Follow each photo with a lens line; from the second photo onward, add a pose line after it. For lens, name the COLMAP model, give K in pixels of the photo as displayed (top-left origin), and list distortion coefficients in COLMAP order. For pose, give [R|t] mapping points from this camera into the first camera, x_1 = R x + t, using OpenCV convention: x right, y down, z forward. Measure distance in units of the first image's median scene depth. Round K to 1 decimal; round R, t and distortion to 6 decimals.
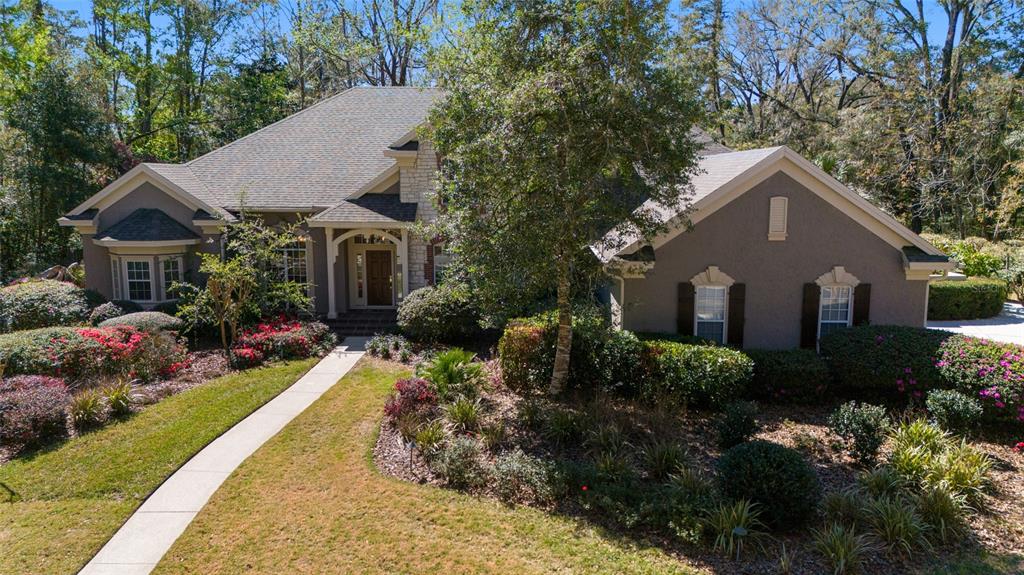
lens RADIAL K [[745.2, 0, 512.0], [0, 745.2, 287.5], [0, 0, 1]] dist [0.082363, -0.091411]
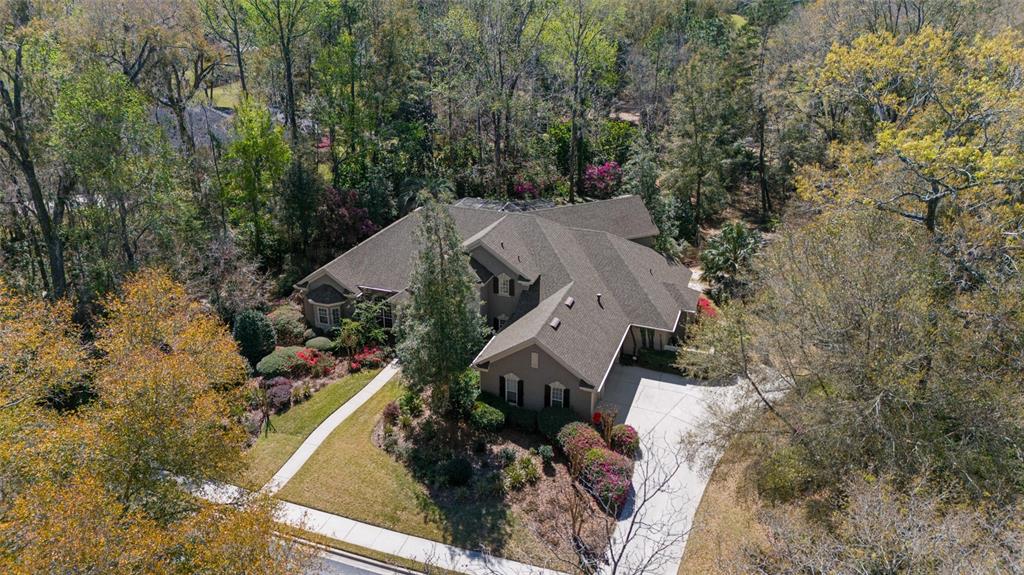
lens RADIAL K [[745.2, 0, 512.0], [0, 745.2, 287.5], [0, 0, 1]] dist [0.082363, -0.091411]
pose [[0.950456, 0.127374, -0.283566, 0.784372], [-0.047129, 0.960698, 0.273564, -0.824033], [0.307267, -0.246646, 0.919104, -1.038196]]
